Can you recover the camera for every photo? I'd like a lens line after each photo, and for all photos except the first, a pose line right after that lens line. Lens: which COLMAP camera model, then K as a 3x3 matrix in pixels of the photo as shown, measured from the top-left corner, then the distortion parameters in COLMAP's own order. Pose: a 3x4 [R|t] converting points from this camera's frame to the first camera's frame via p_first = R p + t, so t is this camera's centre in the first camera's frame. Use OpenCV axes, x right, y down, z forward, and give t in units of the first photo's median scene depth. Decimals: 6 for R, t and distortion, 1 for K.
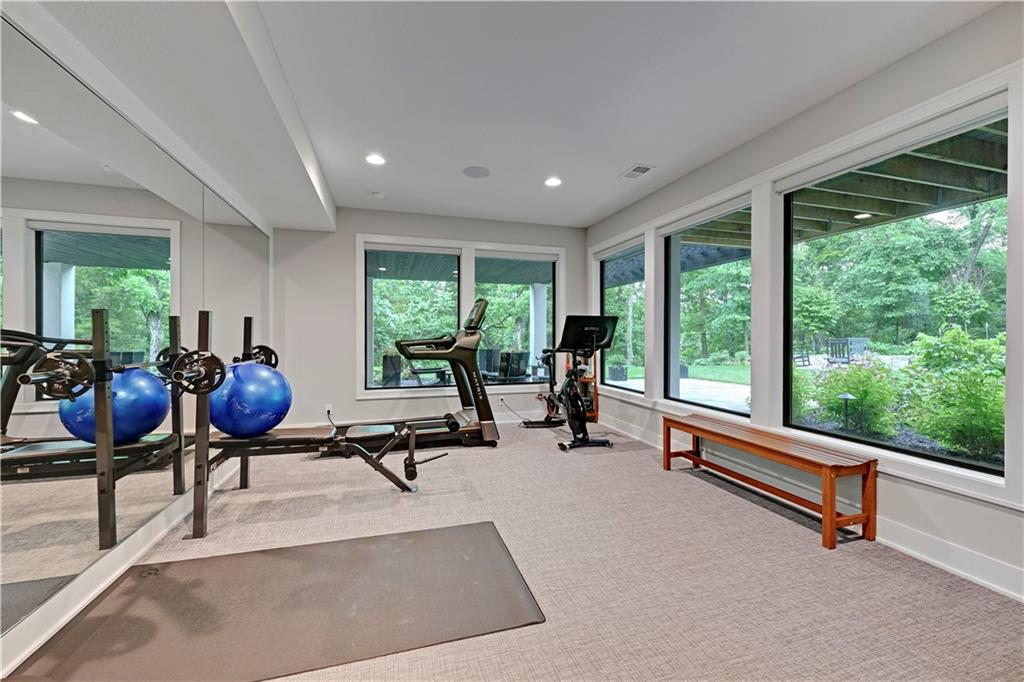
lens RADIAL K [[404.6, 0, 505.8], [0, 404.6, 342.6], [0, 0, 1]] dist [-0.001182, -0.000795]
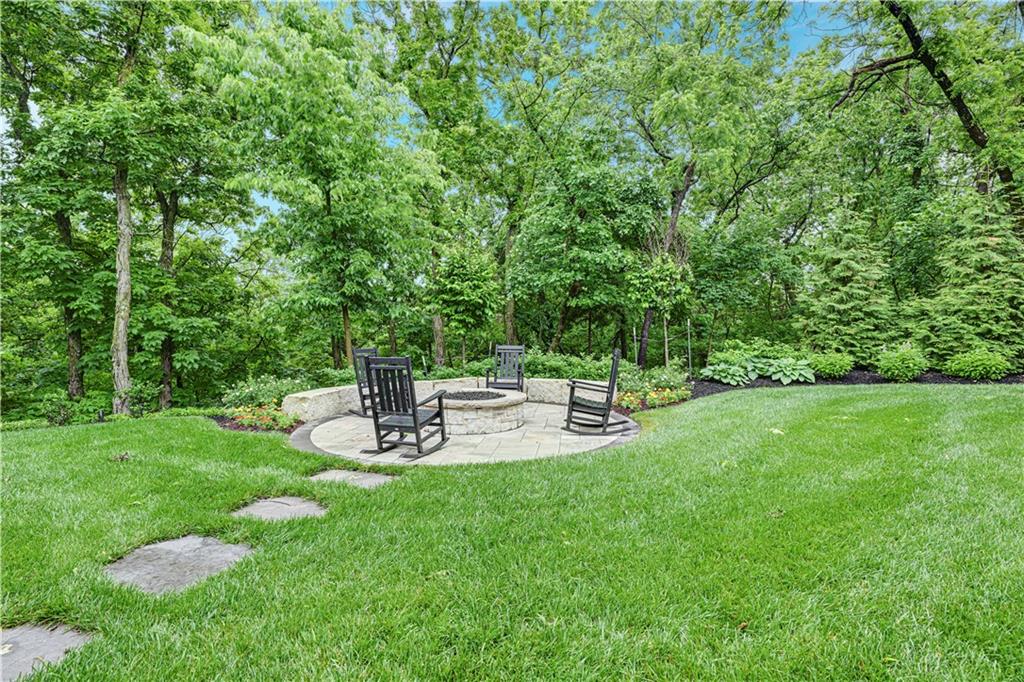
lens RADIAL K [[469.0, 0, 511.6], [0, 469.0, 339.6], [0, 0, 1]] dist [-0.004624, -0.000747]
pose [[0.865178, -0.007936, 0.501402, 0.547279], [0.003477, 0.999946, 0.009826, -0.023384], [-0.501453, -0.006758, 0.865158, 0.471264]]
